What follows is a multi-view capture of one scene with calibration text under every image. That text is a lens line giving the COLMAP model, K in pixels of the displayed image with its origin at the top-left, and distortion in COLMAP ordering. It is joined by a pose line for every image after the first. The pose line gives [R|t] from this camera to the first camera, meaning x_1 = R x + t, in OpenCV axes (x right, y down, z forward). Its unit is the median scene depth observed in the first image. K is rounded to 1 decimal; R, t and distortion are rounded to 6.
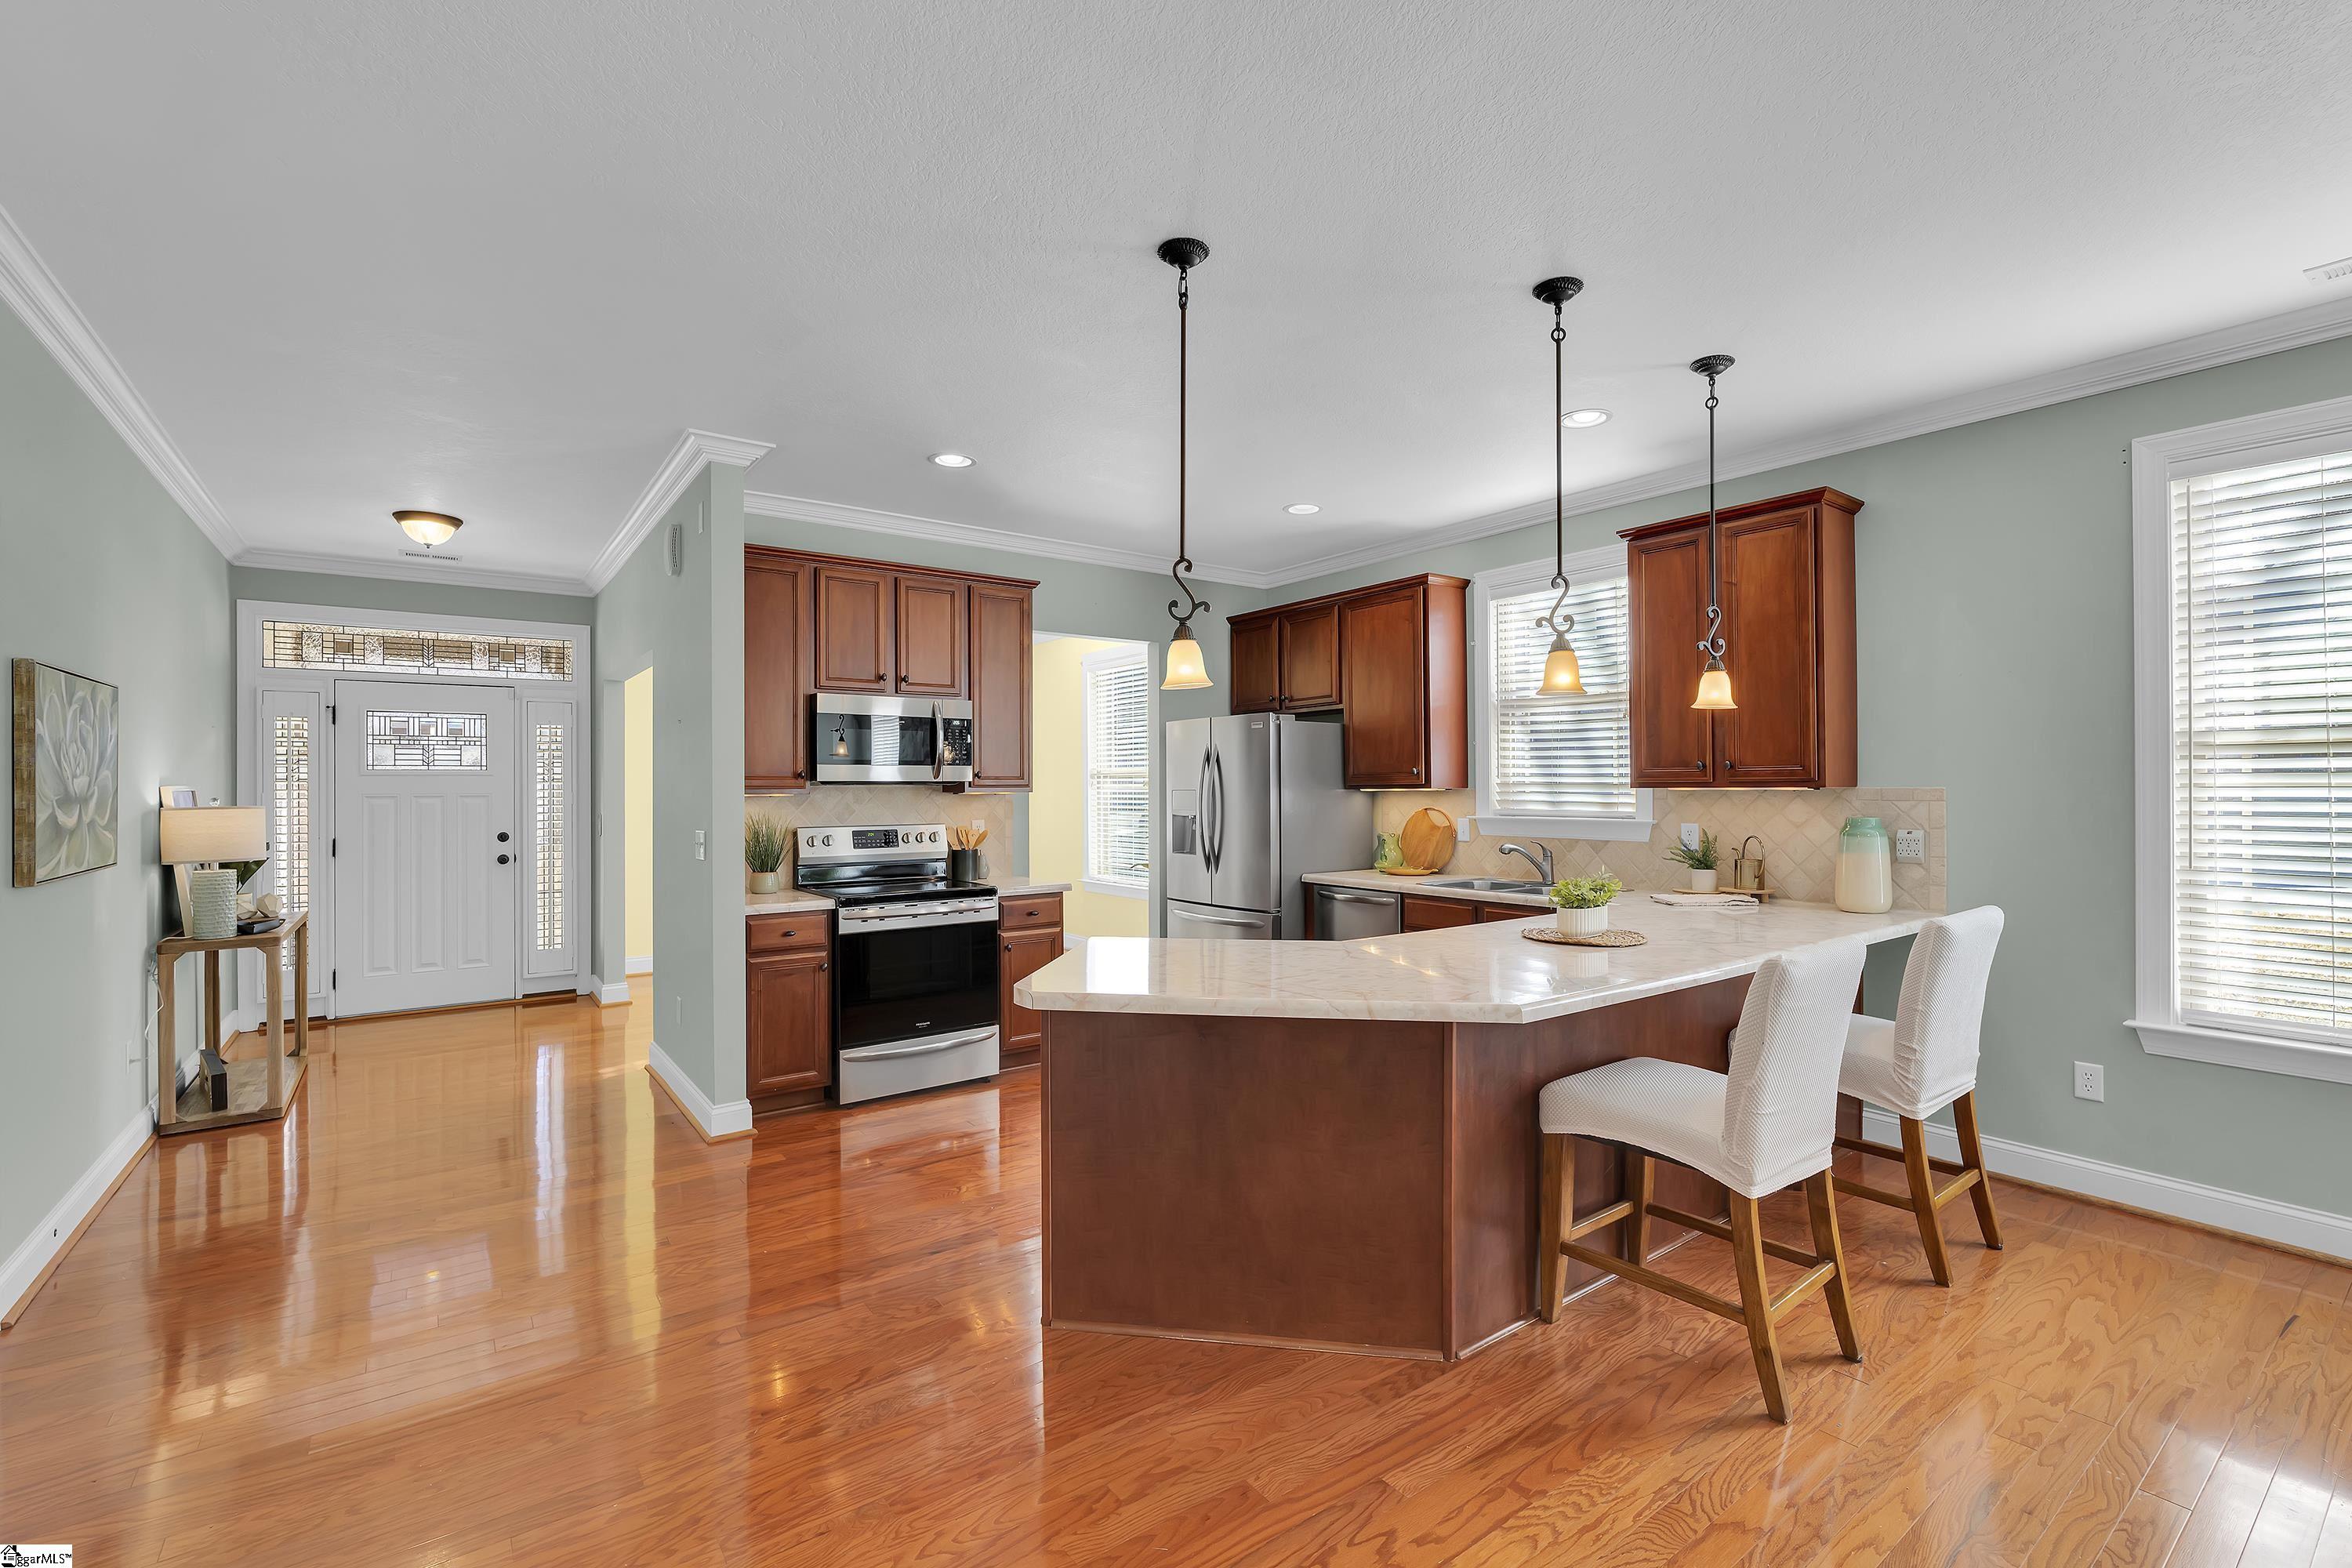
lens RADIAL K [[1018.5, 0, 1168.2], [0, 1018.5, 794.9], [0, 0, 1]] dist [0.000150, 0.000242]
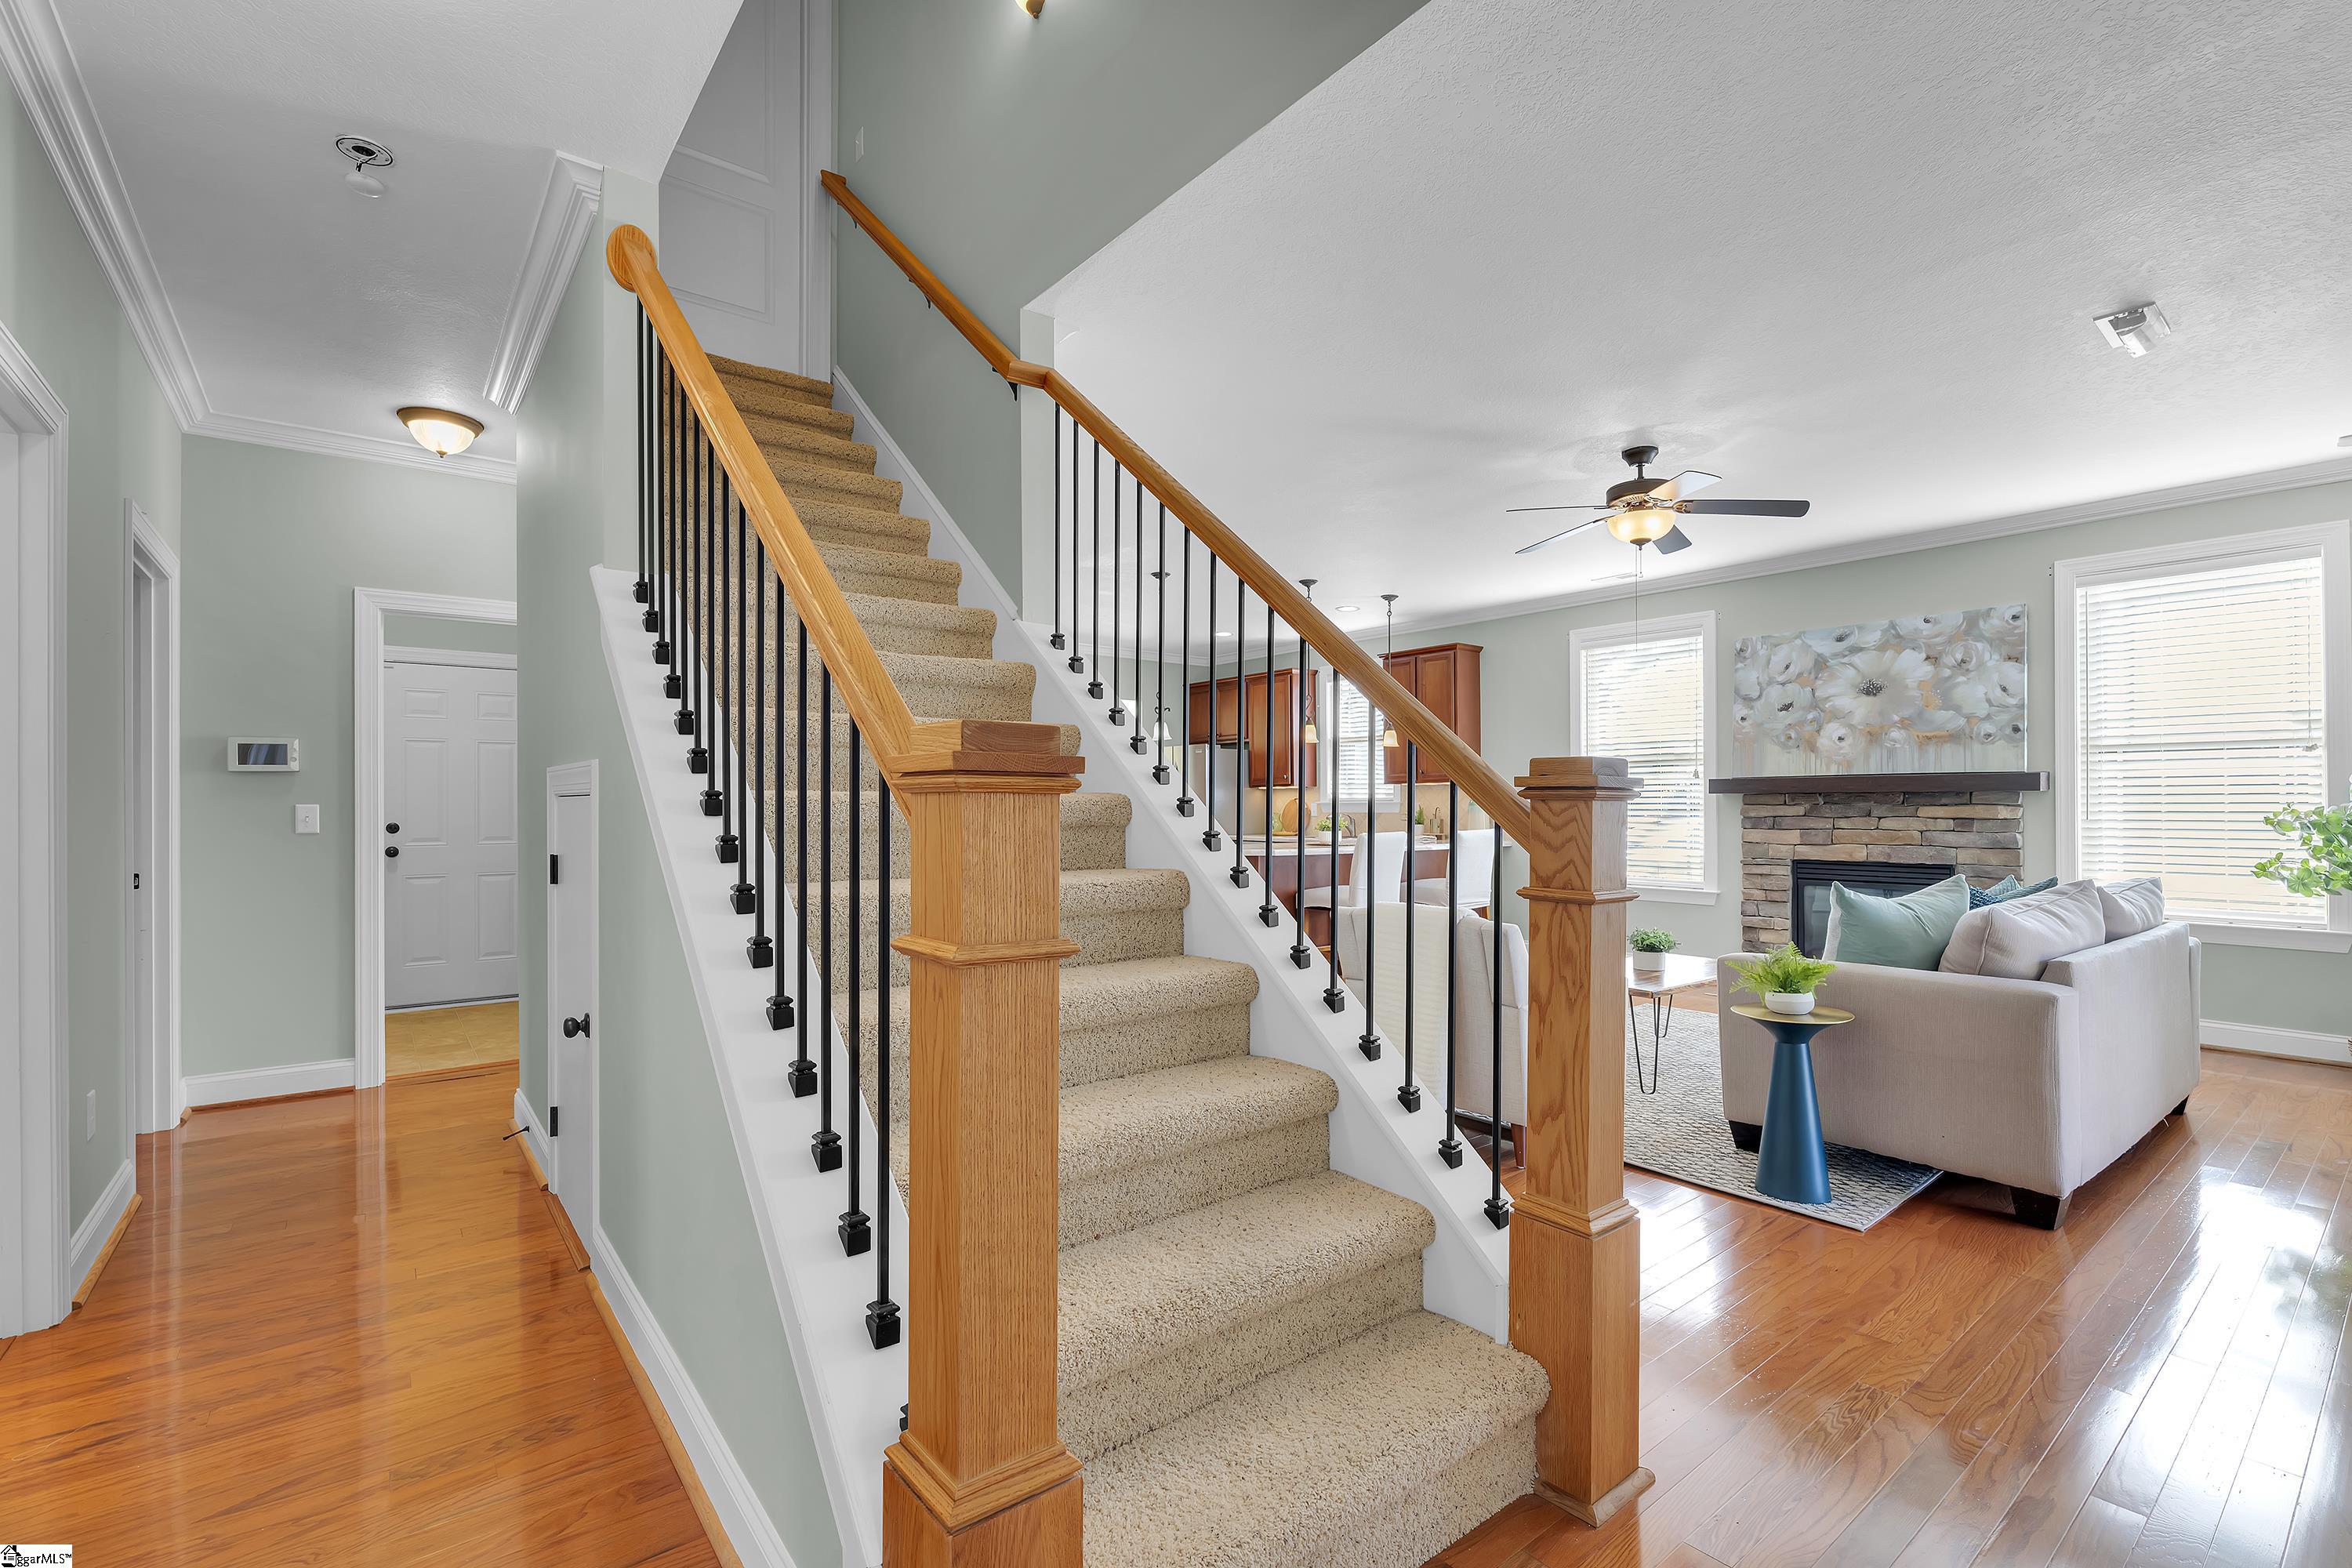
lens RADIAL K [[1040.3, 0, 1167.6], [0, 1040.3, 807.4], [0, 0, 1]] dist [0.000768, -0.000210]
pose [[0.999315, 0.001035, 0.036995, -0.038145], [-0.000773, 0.999975, -0.007094, 0.047625], [-0.037001, 0.007061, 0.999290, -0.905783]]
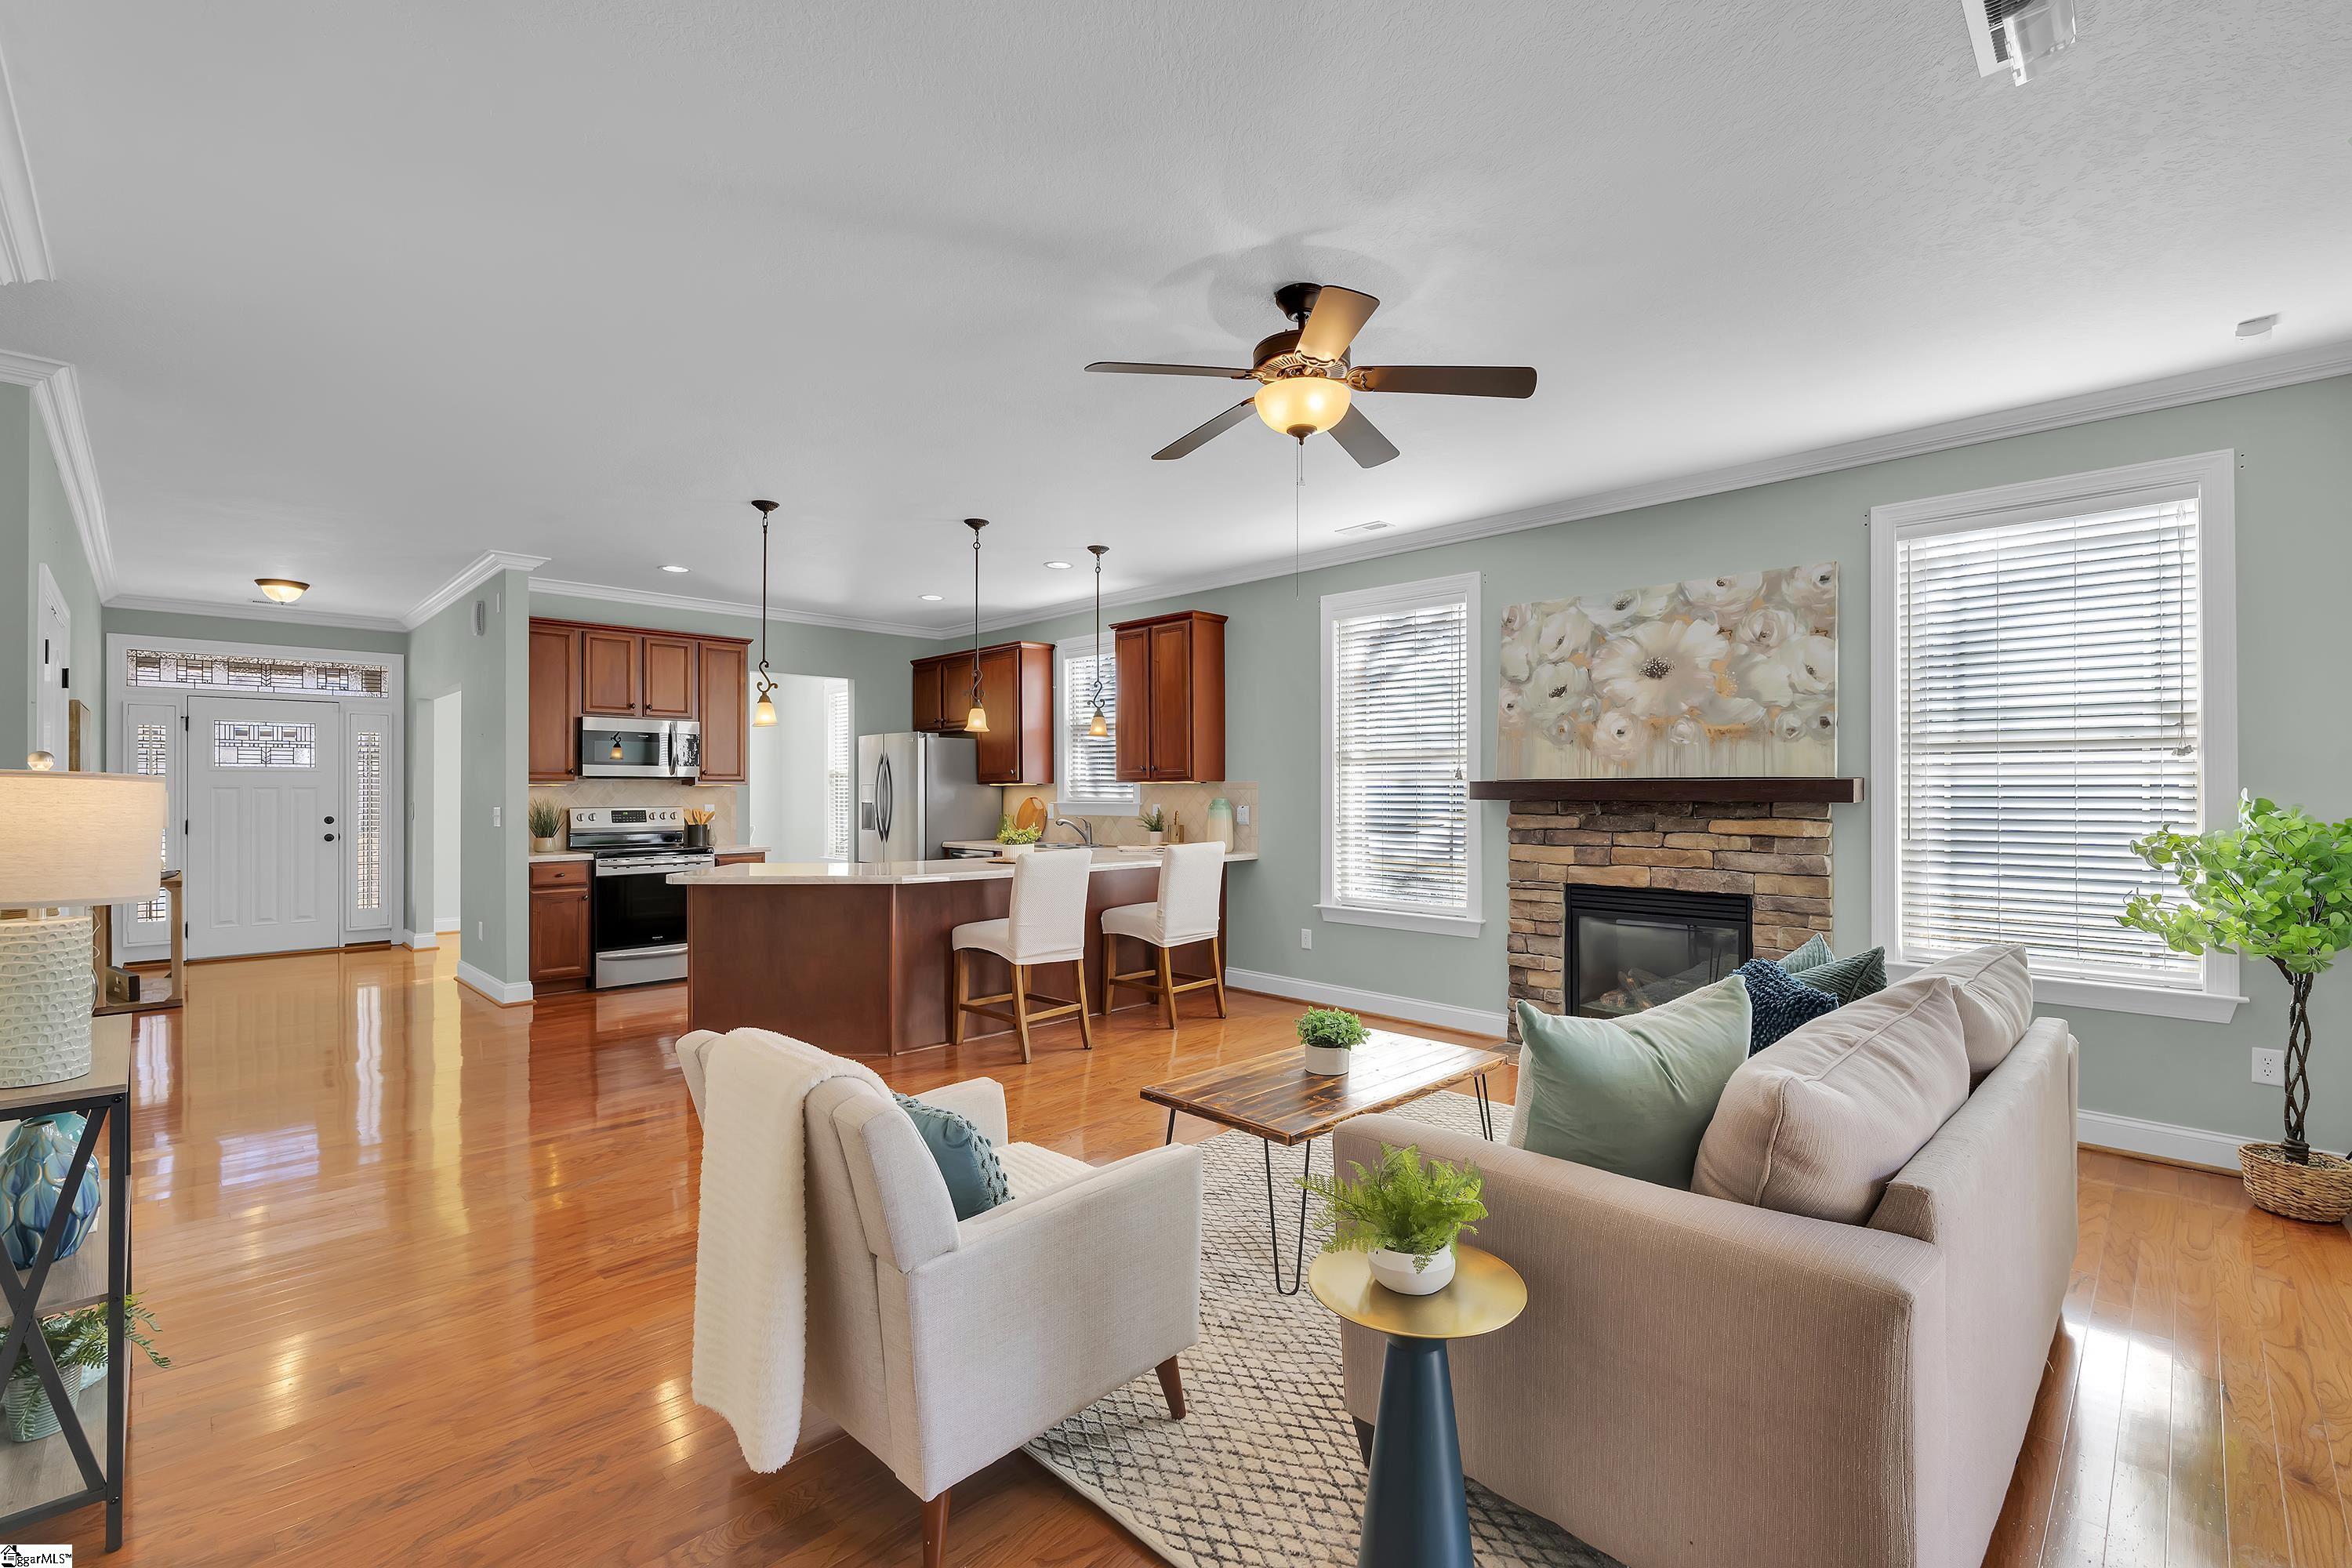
lens RADIAL K [[1018.5, 0, 1168.2], [0, 1018.5, 794.9], [0, 0, 1]] dist [0.000150, 0.000242]
pose [[0.988706, 0.002498, 0.149848, 0.261160], [-0.001762, 0.999986, -0.005046, 0.019240], [-0.149858, 0.004725, 0.988696, -0.562437]]
